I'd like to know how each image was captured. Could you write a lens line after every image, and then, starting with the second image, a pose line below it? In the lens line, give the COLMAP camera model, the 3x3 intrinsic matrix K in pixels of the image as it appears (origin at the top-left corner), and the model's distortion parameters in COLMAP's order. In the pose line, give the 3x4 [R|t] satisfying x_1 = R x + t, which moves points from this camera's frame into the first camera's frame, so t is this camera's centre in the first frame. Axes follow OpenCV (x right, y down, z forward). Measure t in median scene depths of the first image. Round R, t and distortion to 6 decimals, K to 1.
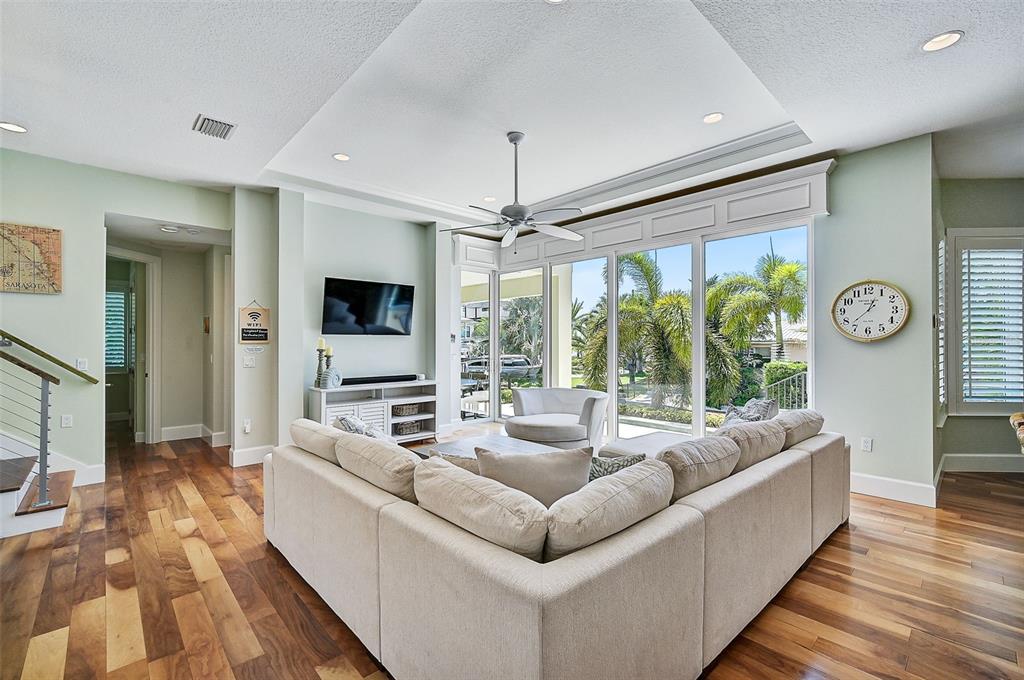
lens RADIAL K [[442.6, 0, 513.6], [0, 442.6, 339.4], [0, 0, 1]] dist [-0.006969, 0.005441]
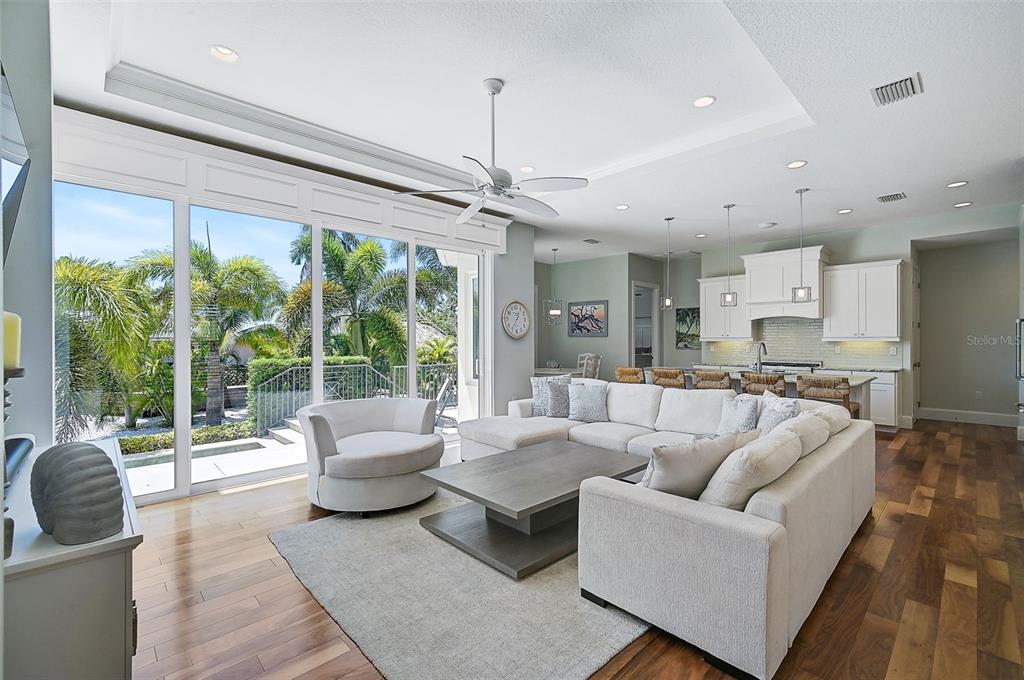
lens RADIAL K [[440.5, 0, 514.1], [0, 440.5, 339.6], [0, 0, 1]] dist [-0.000805, 0.000128]
pose [[-0.011131, -0.000935, 0.999938, -0.941542], [-0.008108, 0.999967, 0.000845, 0.013545], [-0.999905, -0.008098, -0.011139, 1.126619]]
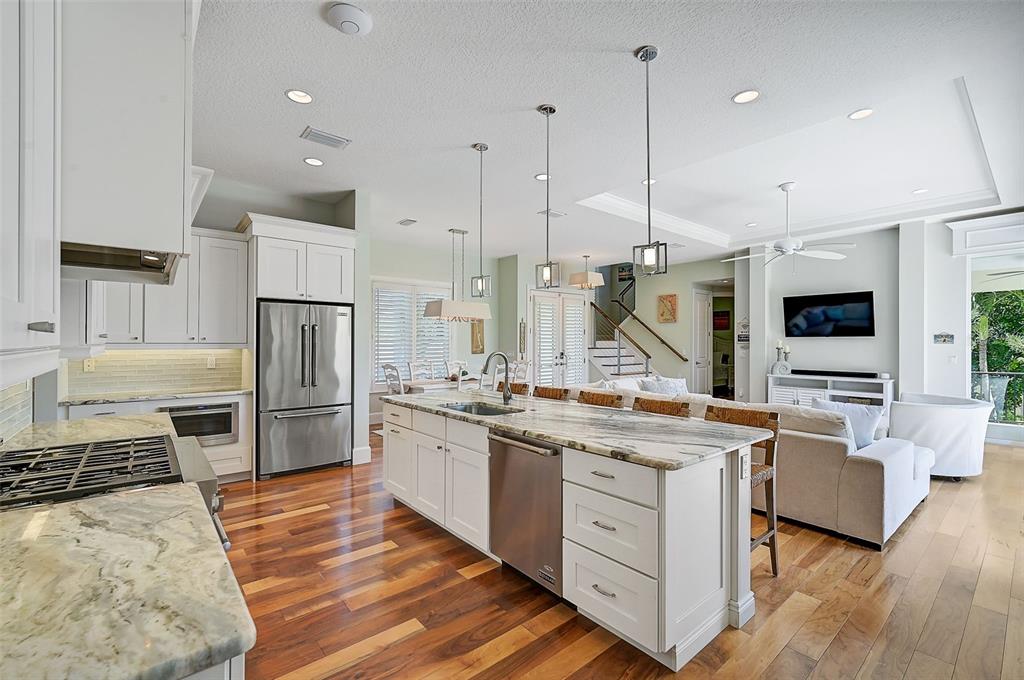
lens RADIAL K [[442.6, 0, 513.6], [0, 442.6, 339.4], [0, 0, 1]] dist [-0.006969, 0.005441]
pose [[-0.049731, -0.004814, -0.998751, 1.567782], [0.007377, 0.999959, -0.005187, -0.005502], [0.998735, -0.007626, -0.049694, 0.302227]]
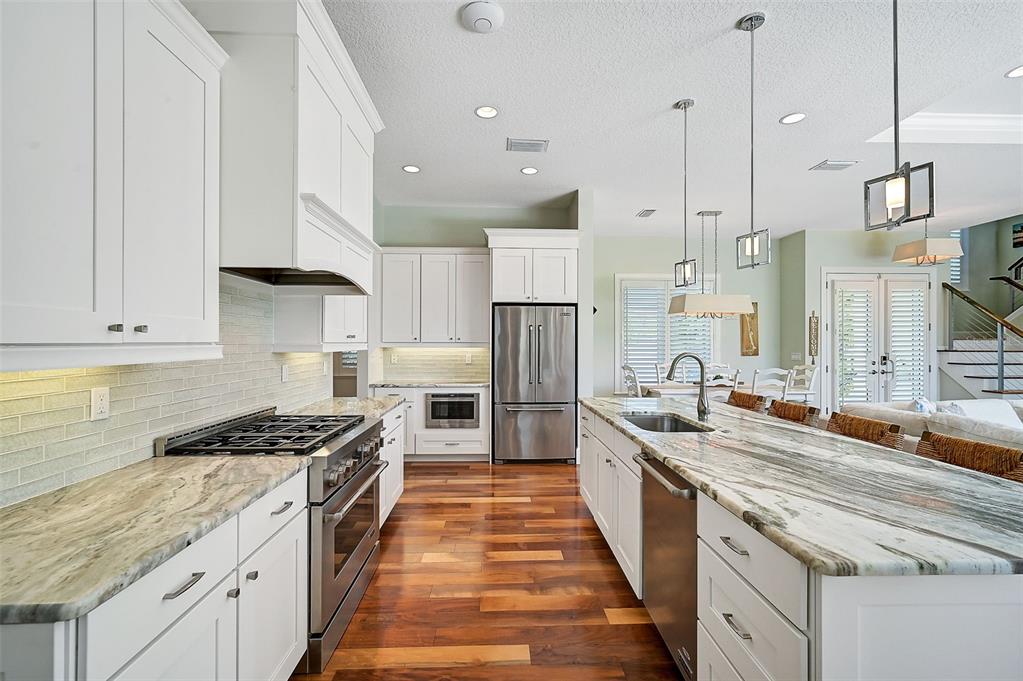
lens RADIAL K [[442.2, 0, 513.1], [0, 442.2, 339.9], [0, 0, 1]] dist [-0.006969, 0.005441]
pose [[-0.651265, -0.002997, -0.758844, 1.393462], [0.006151, 0.999939, -0.009228, -0.001493], [0.758825, -0.010677, -0.651207, 0.484699]]
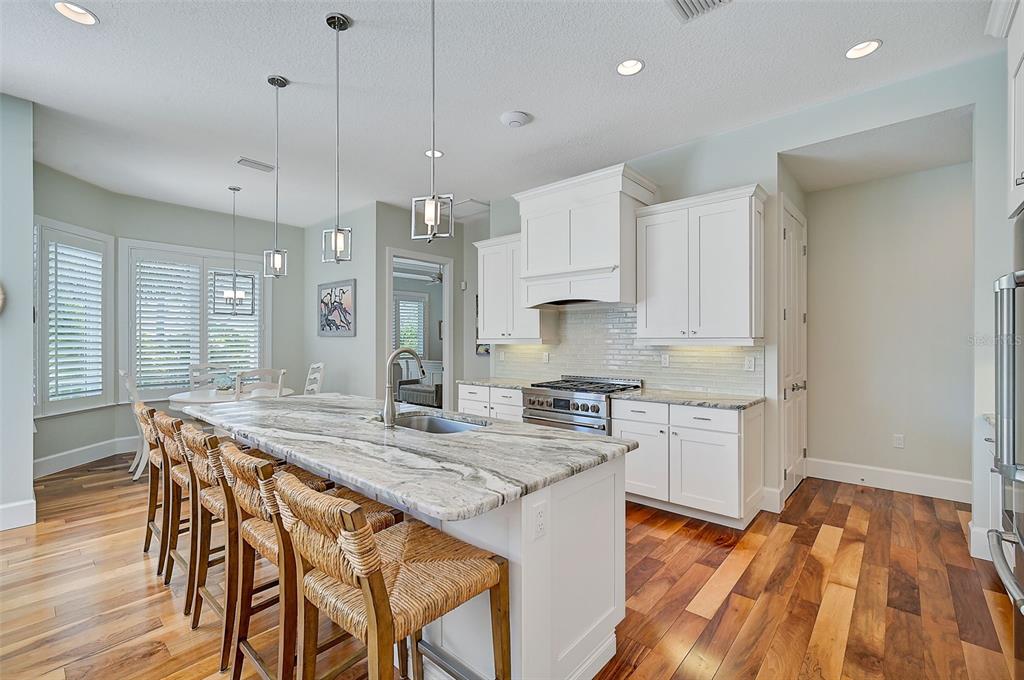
lens RADIAL K [[442.6, 0, 513.6], [0, 442.6, 339.4], [0, 0, 1]] dist [-0.006969, 0.005441]
pose [[-0.097002, 0.000979, 0.995284, -0.032997], [-0.008477, 0.999962, -0.001809, 0.001399], [-0.995248, -0.008613, -0.096990, 0.125040]]
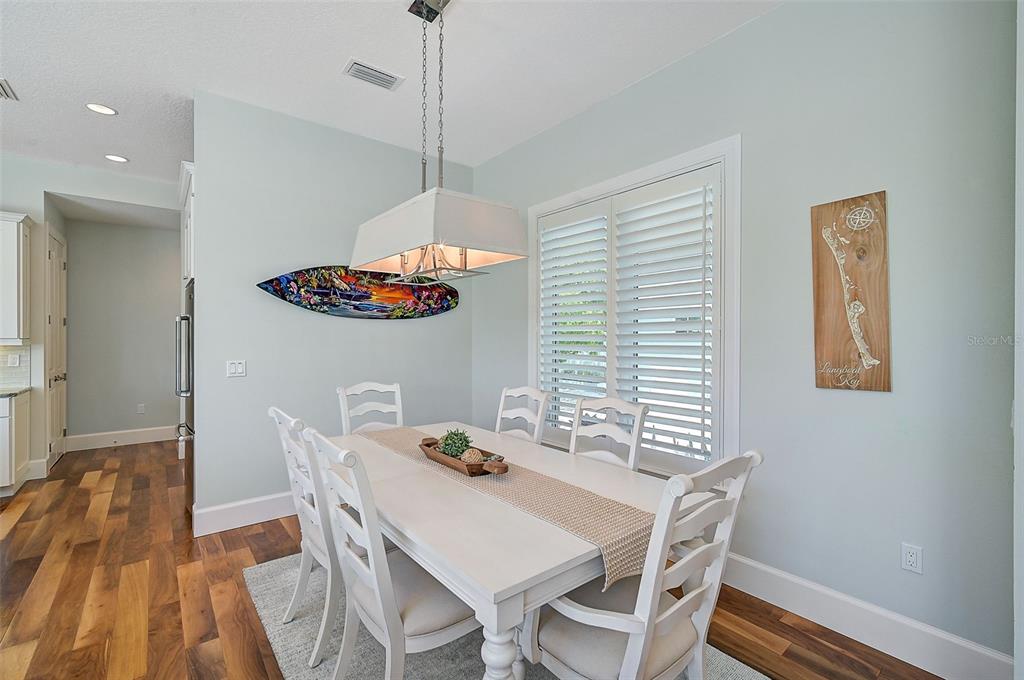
lens RADIAL K [[442.6, 0, 513.6], [0, 442.6, 339.4], [0, 0, 1]] dist [-0.006969, 0.005441]
pose [[-0.997882, -0.001457, 0.065028, -0.490244], [-0.001909, 0.999974, -0.006882, -0.000033], [-0.065016, -0.006991, -0.997860, 0.582434]]
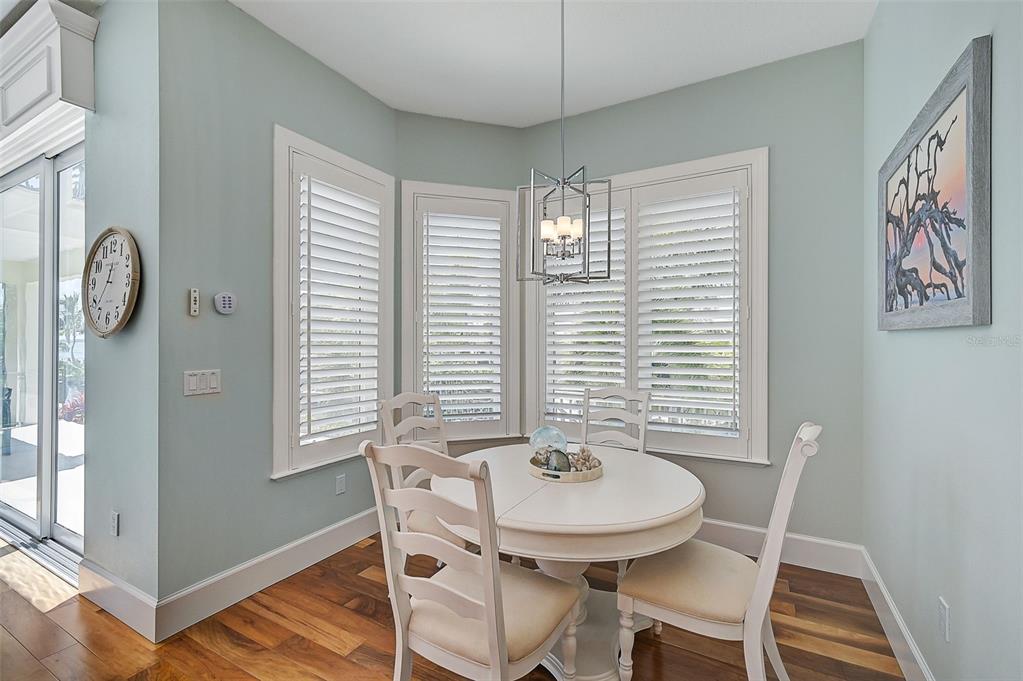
lens RADIAL K [[442.2, 0, 513.1], [0, 442.2, 339.9], [0, 0, 1]] dist [-0.006969, 0.005441]
pose [[0.949811, 0.000814, 0.312823, 1.216518], [-0.002420, 0.999986, 0.004745, 0.002554], [-0.312814, -0.005264, 0.949800, 0.348280]]
